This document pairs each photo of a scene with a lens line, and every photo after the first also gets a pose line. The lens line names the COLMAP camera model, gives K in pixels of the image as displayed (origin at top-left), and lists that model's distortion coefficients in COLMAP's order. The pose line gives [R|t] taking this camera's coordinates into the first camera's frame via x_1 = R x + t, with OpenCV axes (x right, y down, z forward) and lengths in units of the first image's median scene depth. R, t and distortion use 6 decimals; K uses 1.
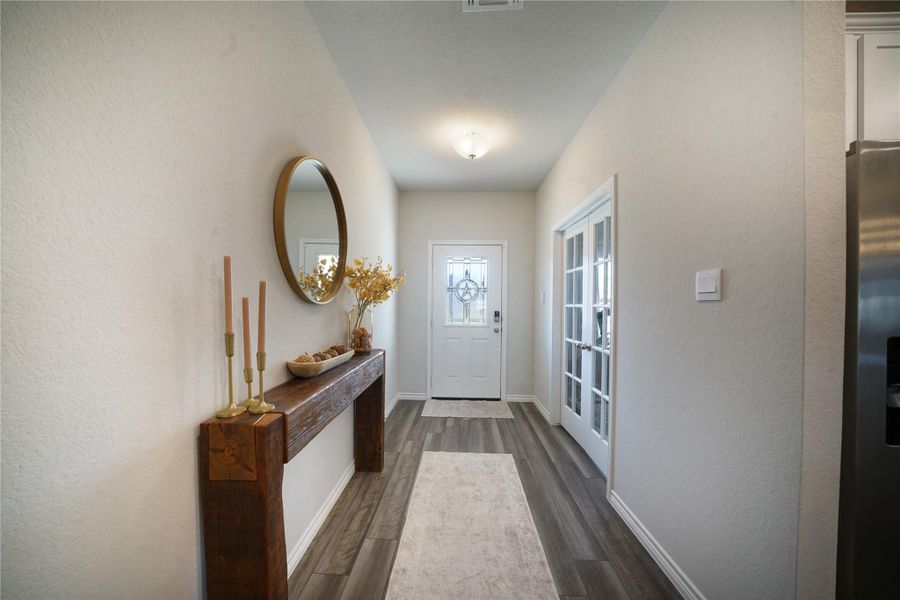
lens RADIAL K [[310.8, 0, 447.1], [0, 310.8, 304.8], [0, 0, 1]] dist [-0.022032, 0.000864]
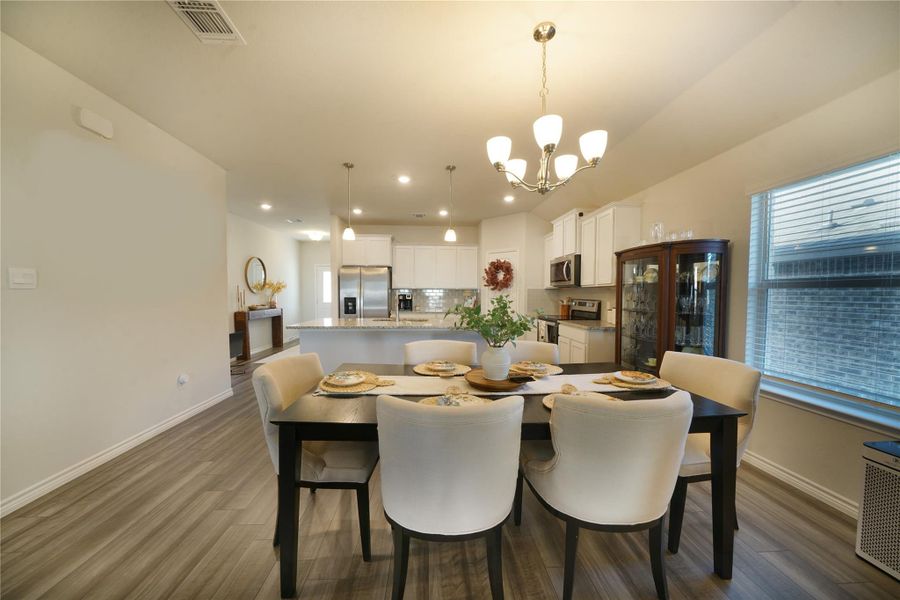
lens RADIAL K [[310.8, 0, 449.0], [0, 310.8, 303.5], [0, 0, 1]] dist [-0.022032, 0.000864]
pose [[0.993603, -0.005971, 0.112772, 1.159403], [0.002612, 0.999549, 0.029909, 0.015252], [-0.112900, -0.029423, 0.993171, -2.346821]]
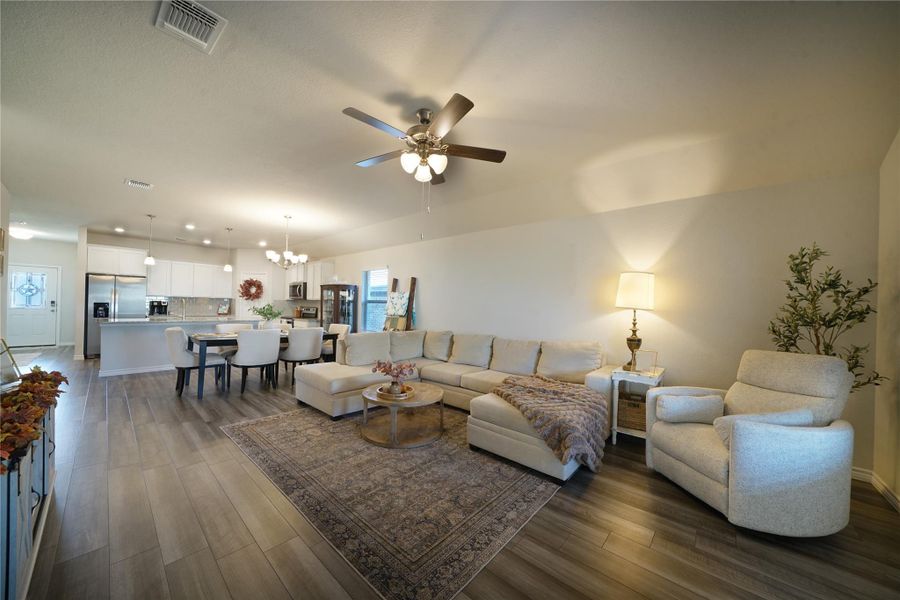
lens RADIAL K [[310.8, 0, 445.9], [0, 310.8, 304.1], [0, 0, 1]] dist [-0.022032, 0.000864]
pose [[0.624862, 0.016353, 0.780564, 0.431078], [-0.017968, 0.999817, -0.006562, 0.015660], [-0.780529, -0.009925, 0.625041, -3.966576]]
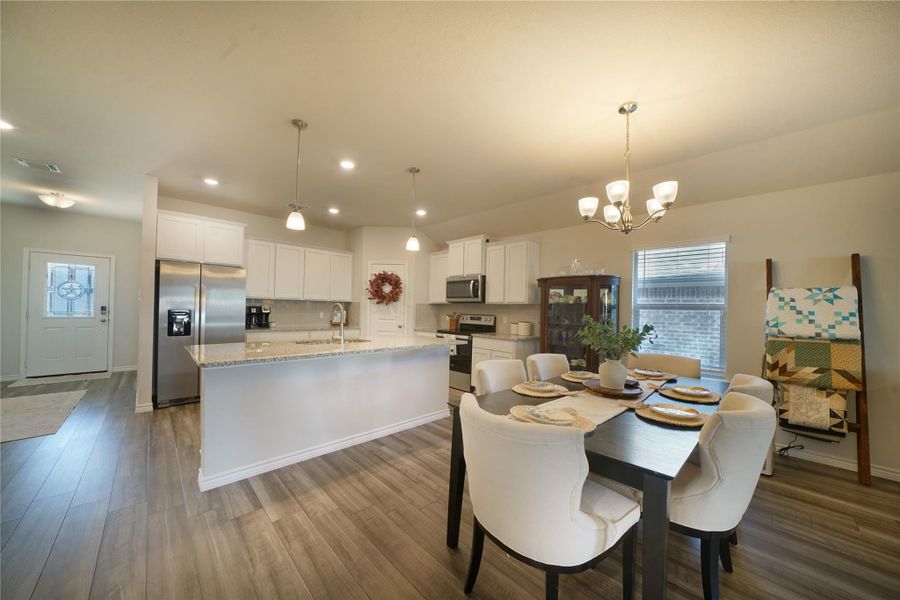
lens RADIAL K [[310.8, 0, 445.8], [0, 310.8, 304.9], [0, 0, 1]] dist [-0.022032, 0.000864]
pose [[0.683627, 0.016188, 0.729652, 0.401374], [-0.015135, 0.999853, -0.008002, 0.003330], [-0.729675, -0.005572, 0.683772, -1.837552]]
